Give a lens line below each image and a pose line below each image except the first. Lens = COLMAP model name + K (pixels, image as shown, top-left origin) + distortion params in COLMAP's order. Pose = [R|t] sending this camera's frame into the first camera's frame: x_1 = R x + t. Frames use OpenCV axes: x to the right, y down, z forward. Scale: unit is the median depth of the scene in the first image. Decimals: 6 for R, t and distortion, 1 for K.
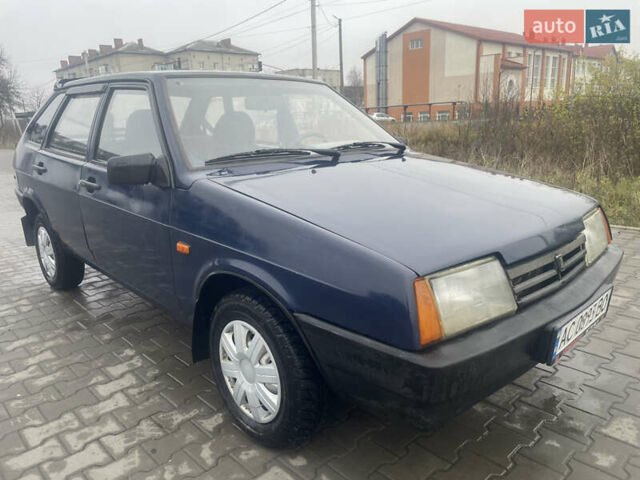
lens RADIAL K [[480.8, 0, 322.0], [0, 480.8, 240.6], [0, 0, 1]] dist [0.088303, -0.112293]
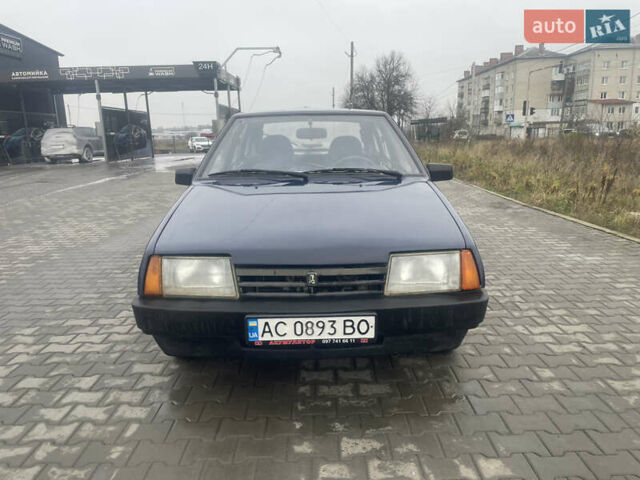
lens RADIAL K [[480.8, 0, 322.0], [0, 480.8, 240.6], [0, 0, 1]] dist [0.088303, -0.112293]
pose [[0.731433, 0.163320, -0.662067, 0.816007], [-0.169223, 0.983998, 0.055782, -0.076844], [0.660583, 0.071237, 0.747366, 0.065293]]
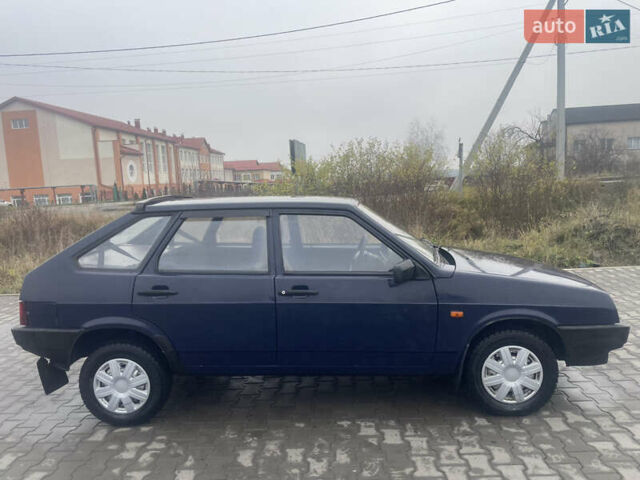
lens RADIAL K [[480.8, 0, 322.0], [0, 480.8, 240.6], [0, 0, 1]] dist [0.088303, -0.112293]
pose [[0.719684, -0.085724, 0.688990, -1.191030], [0.193821, 0.977703, -0.080810, -0.126737], [-0.666700, 0.191698, 0.720252, 0.067492]]
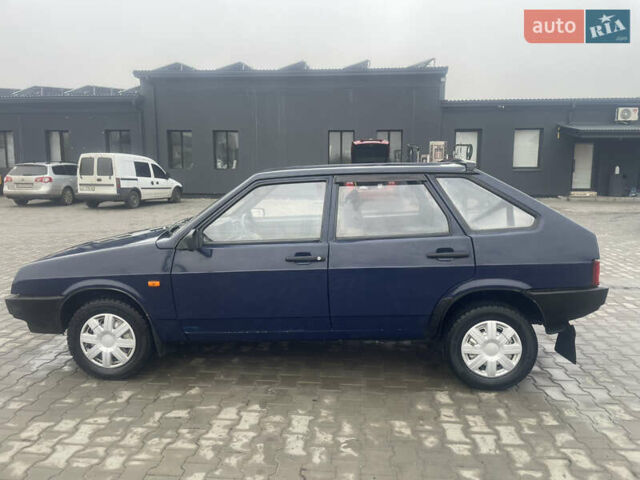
lens RADIAL K [[477.5, 0, 318.1], [0, 477.5, 231.1], [0, 0, 1]] dist [0.081687, -0.096344]
pose [[-0.740828, 0.120124, -0.660866, 0.717993], [-0.139847, 0.934734, 0.326672, -0.667476], [0.656975, 0.334428, -0.675678, 2.140318]]
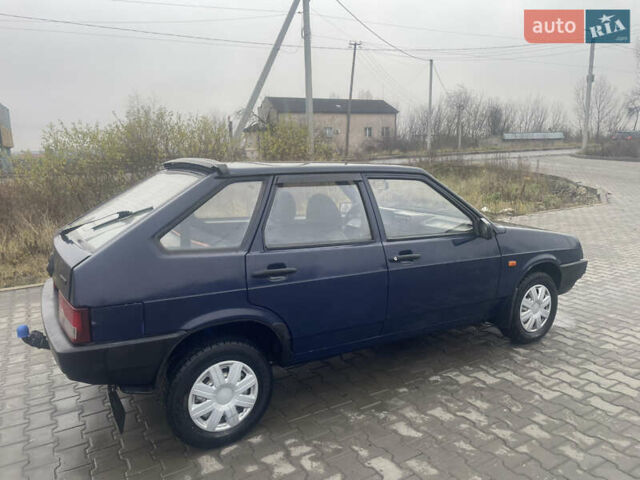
lens RADIAL K [[480.8, 0, 322.0], [0, 480.8, 240.6], [0, 0, 1]] dist [0.088303, -0.112293]
pose [[0.219655, -0.148081, 0.964274, -1.576324], [0.252604, 0.963338, 0.090395, -0.298645], [-0.942307, 0.223723, 0.249008, 0.847312]]
